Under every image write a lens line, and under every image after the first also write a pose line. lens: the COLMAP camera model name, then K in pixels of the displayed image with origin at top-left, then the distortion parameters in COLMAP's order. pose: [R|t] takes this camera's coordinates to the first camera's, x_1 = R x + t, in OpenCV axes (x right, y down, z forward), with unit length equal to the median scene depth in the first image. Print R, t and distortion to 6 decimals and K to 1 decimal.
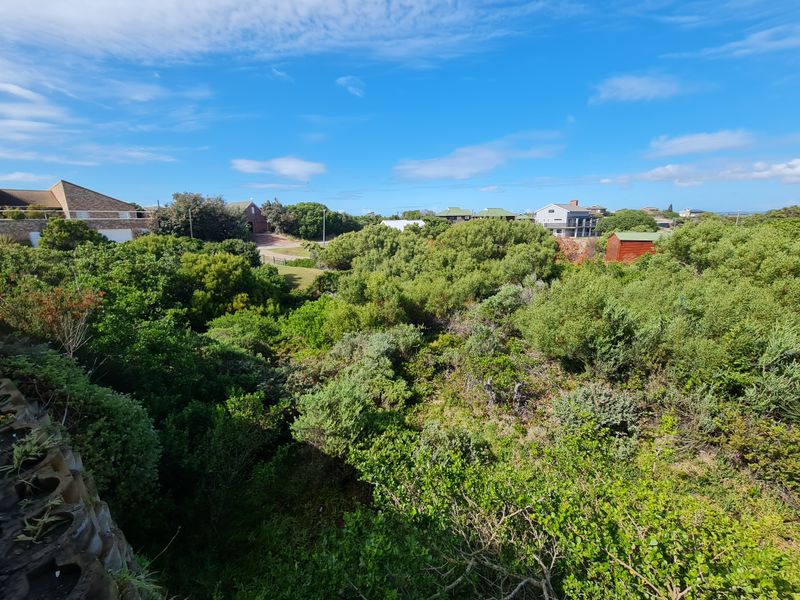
lens RADIAL K [[326.0, 0, 403.3], [0, 326.0, 293.0], [0, 0, 1]] dist [-0.011056, 0.002145]
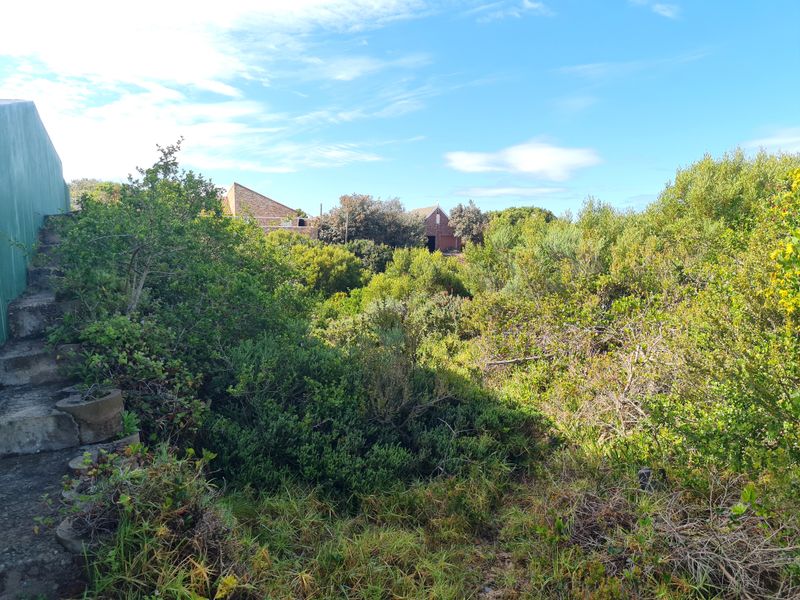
lens RADIAL K [[599.7, 0, 407.9], [0, 599.7, 321.4], [0, 0, 1]] dist [0.057863, -0.053376]
pose [[0.856200, 0.073434, -0.511400, 0.135133], [-0.125317, 0.989805, -0.067680, 0.047474], [0.501216, 0.122035, 0.856674, -0.069856]]
